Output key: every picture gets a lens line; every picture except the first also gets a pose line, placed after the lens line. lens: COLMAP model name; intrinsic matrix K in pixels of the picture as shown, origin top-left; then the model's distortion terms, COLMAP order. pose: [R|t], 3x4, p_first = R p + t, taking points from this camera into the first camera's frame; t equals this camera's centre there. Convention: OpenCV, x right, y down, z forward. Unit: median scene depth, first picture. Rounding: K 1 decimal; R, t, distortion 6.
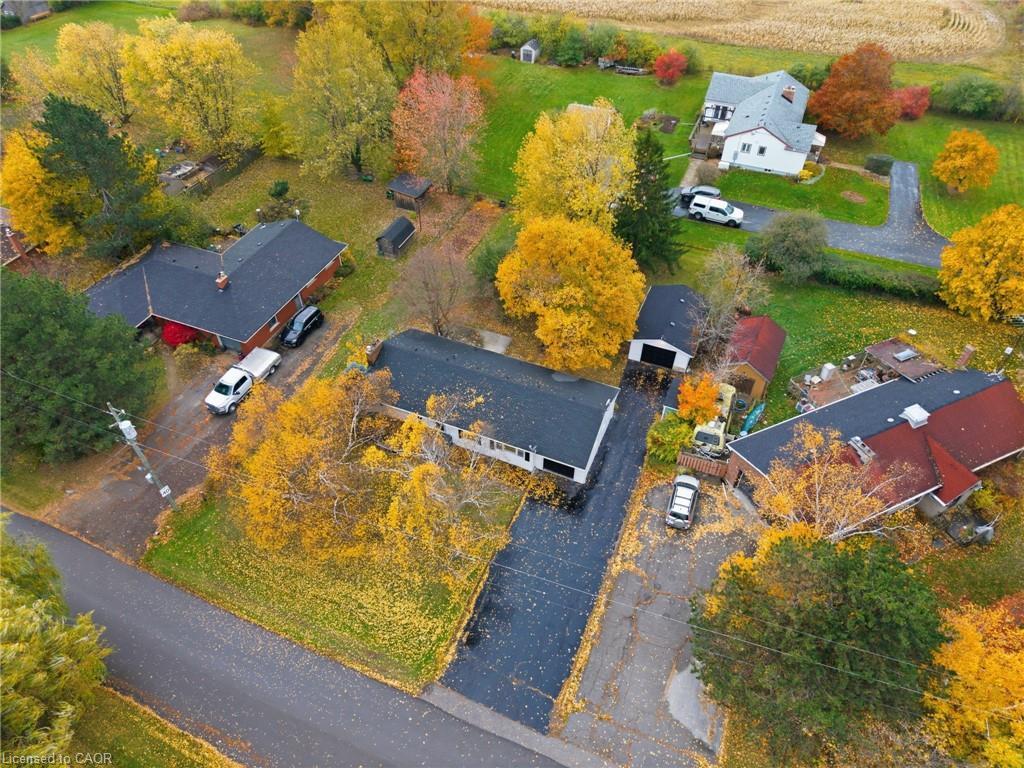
lens RADIAL K [[709.2, 0, 516.4], [0, 709.2, 381.2], [0, 0, 1]] dist [0.006137, -0.000239]
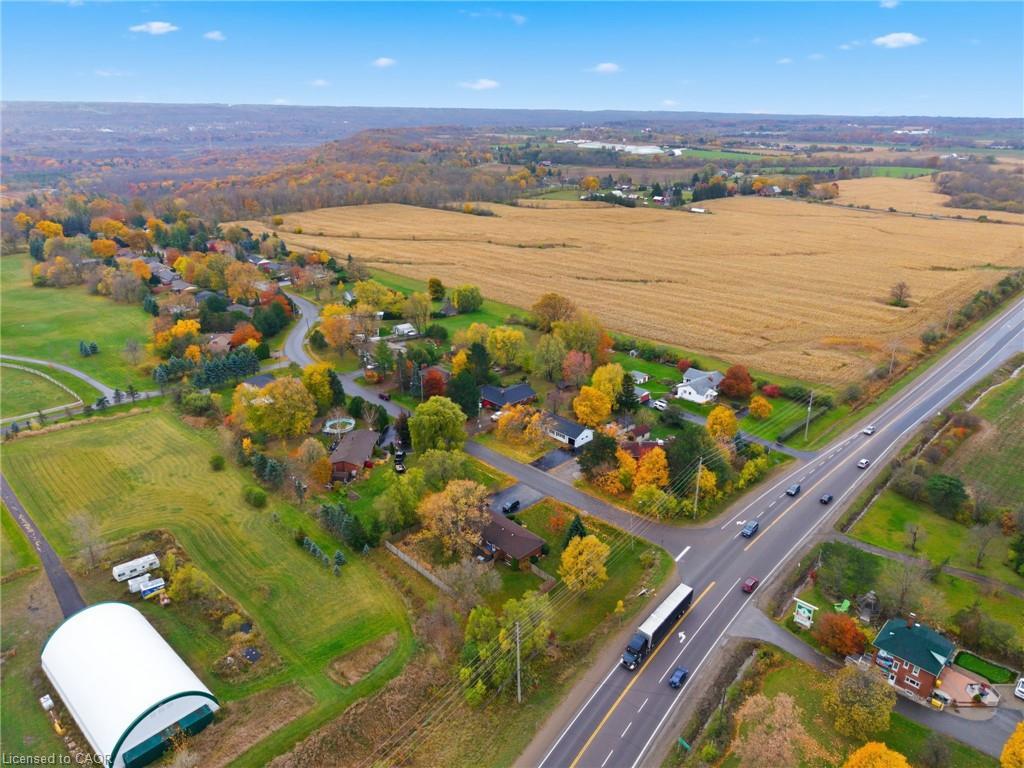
lens RADIAL K [[709.2, 0, 511.7], [0, 709.2, 384.0], [0, 0, 1]] dist [0.006137, -0.000239]
pose [[0.928382, 0.150018, -0.340003, 0.638589], [-0.268035, 0.904033, -0.332990, 0.755342], [0.257419, 0.400274, 0.879497, -1.638639]]
